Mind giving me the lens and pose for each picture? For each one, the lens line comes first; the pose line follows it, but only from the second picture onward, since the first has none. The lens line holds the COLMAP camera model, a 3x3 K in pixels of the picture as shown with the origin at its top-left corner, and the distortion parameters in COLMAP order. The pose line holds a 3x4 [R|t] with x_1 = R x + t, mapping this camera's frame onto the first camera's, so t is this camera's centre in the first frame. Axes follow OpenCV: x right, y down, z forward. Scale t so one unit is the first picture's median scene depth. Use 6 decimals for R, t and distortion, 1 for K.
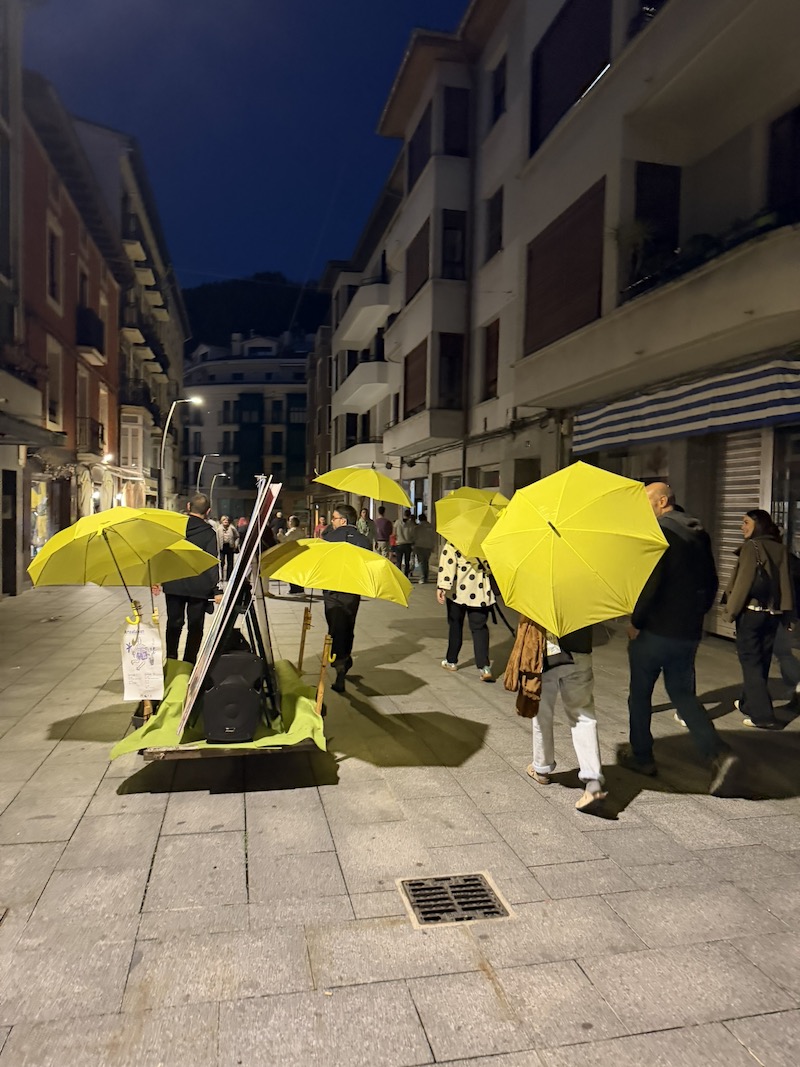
lens RADIAL K [[745.1, 0, 400.0], [0, 745.1, 533.5], [0, 0, 1]] dist [0.049043, -0.095624]
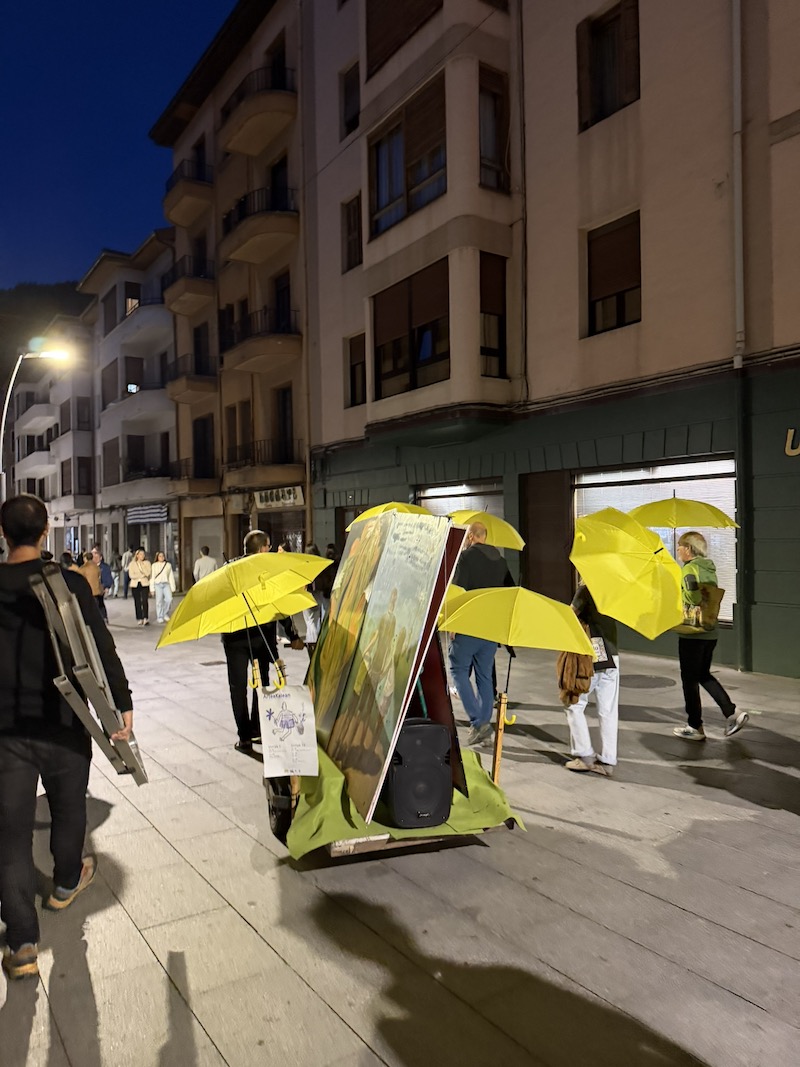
lens RADIAL K [[745.1, 0, 400.0], [0, 745.1, 533.5], [0, 0, 1]] dist [0.049043, -0.095624]
pose [[0.927144, -0.023655, 0.373958, 0.095568], [0.035306, 0.999080, -0.024338, 0.010952], [-0.373038, 0.035768, 0.927126, -1.112246]]
